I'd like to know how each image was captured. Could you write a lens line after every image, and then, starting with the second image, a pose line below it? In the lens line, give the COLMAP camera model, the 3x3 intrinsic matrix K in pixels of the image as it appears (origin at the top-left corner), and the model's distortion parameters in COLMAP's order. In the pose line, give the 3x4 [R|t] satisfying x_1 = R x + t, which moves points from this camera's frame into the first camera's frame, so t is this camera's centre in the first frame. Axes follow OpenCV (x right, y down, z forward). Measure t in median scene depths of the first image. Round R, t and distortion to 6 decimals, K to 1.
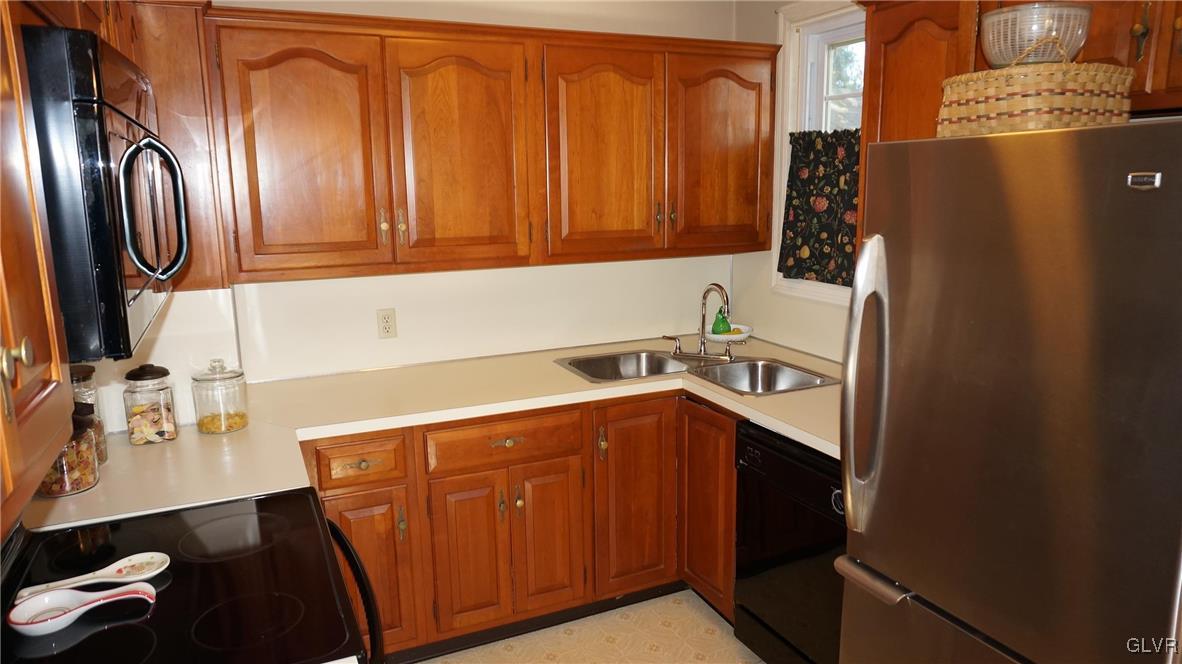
lens RADIAL K [[787.8, 0, 585.8], [0, 787.8, 336.9], [0, 0, 1]] dist [-0.028974, 0.013875]
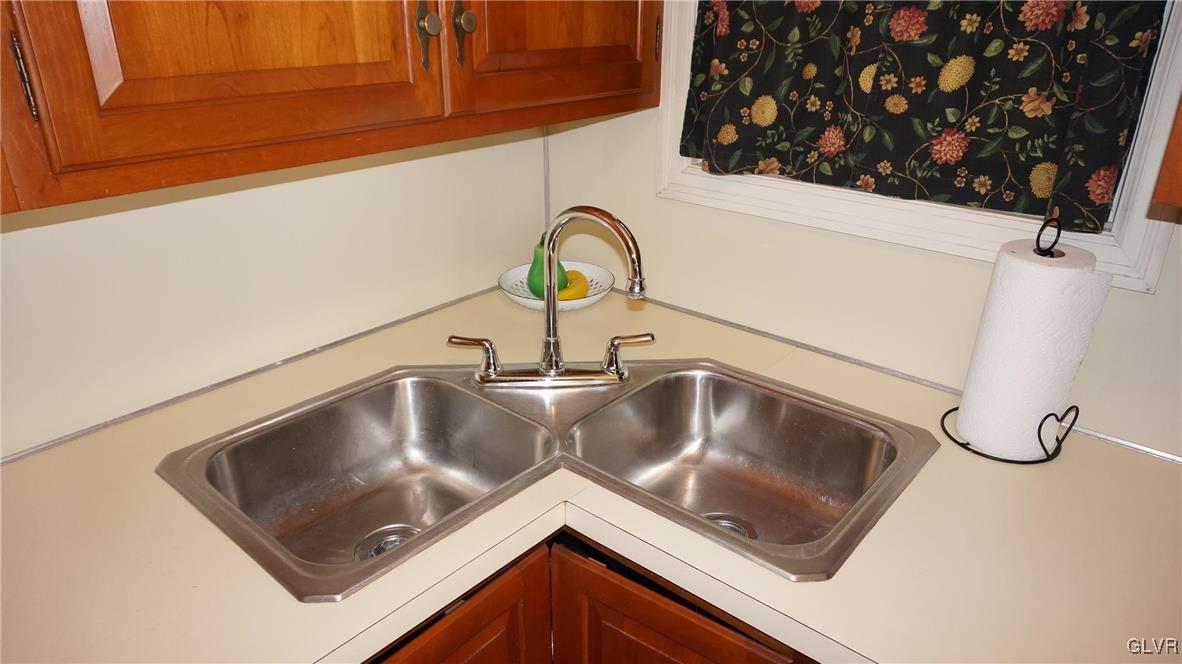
lens RADIAL K [[787.8, 0, 589.4], [0, 787.8, 325.0], [0, 0, 1]] dist [-0.028974, 0.013875]
pose [[0.903872, -0.147178, 0.401688, 0.002654], [0.066361, 0.975828, 0.208220, -0.090030], [-0.422624, -0.161548, 0.891791, 0.640132]]
